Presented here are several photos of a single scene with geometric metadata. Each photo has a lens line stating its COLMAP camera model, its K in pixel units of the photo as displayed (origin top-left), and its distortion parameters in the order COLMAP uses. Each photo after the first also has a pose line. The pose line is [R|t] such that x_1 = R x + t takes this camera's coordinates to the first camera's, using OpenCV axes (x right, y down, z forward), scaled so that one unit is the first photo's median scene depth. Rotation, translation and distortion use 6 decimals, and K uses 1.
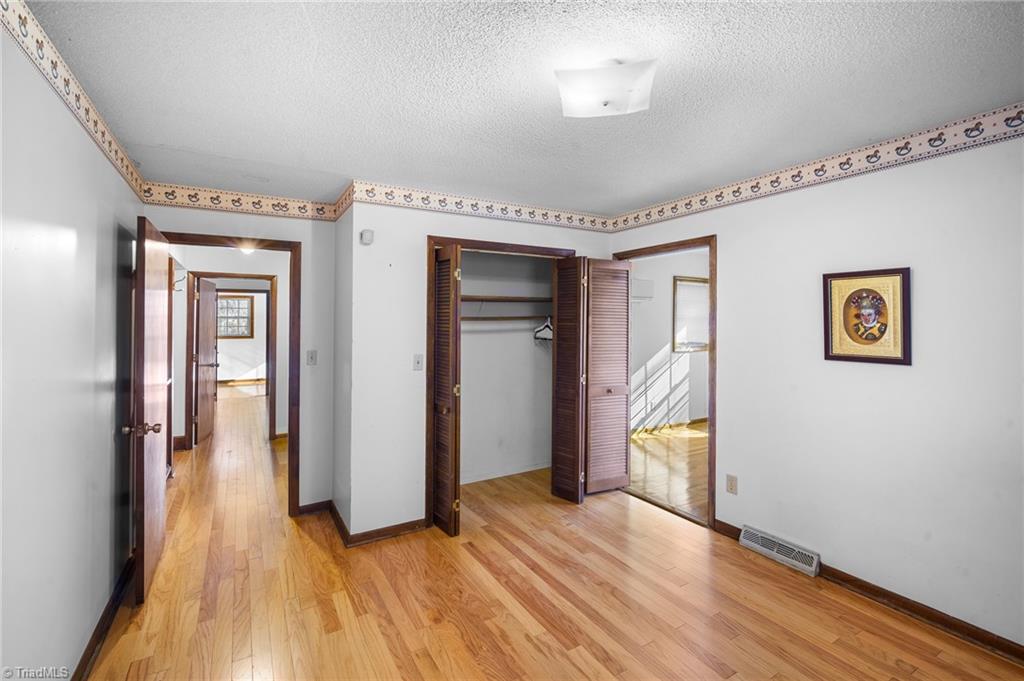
lens RADIAL K [[451.7, 0, 507.3], [0, 451.7, 327.9], [0, 0, 1]] dist [0.000504, -0.000022]
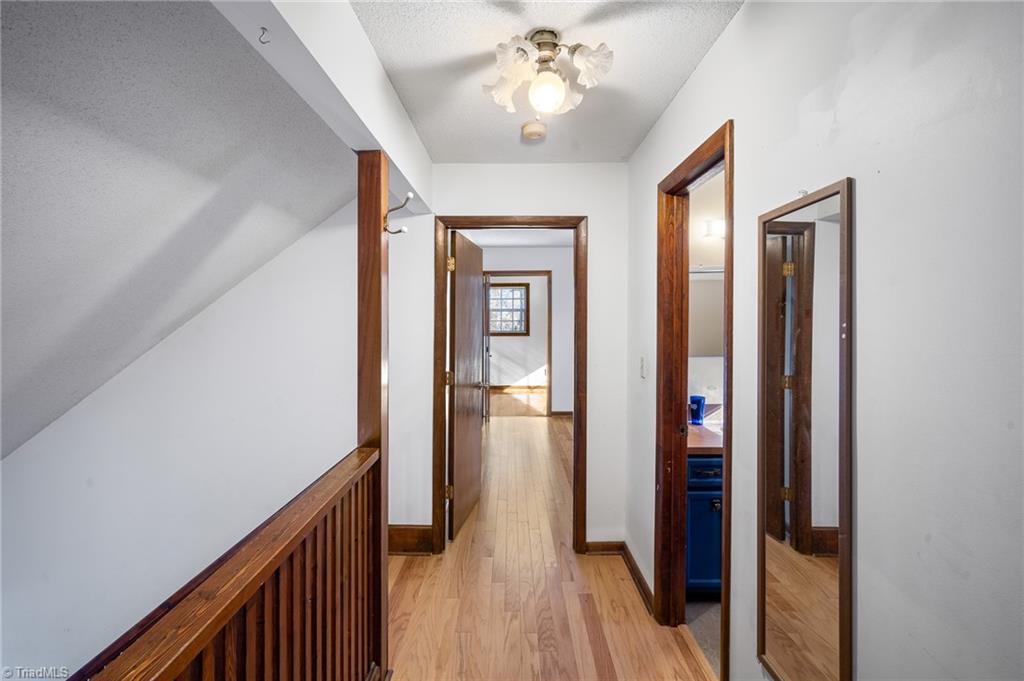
lens RADIAL K [[451.7, 0, 507.3], [0, 451.7, 327.9], [0, 0, 1]] dist [0.000504, -0.000022]
pose [[0.855947, 0.000494, -0.517064, -0.191772], [0.006383, 0.999913, 0.011523, 0.000637], [0.517025, -0.013164, 0.855869, 0.313308]]
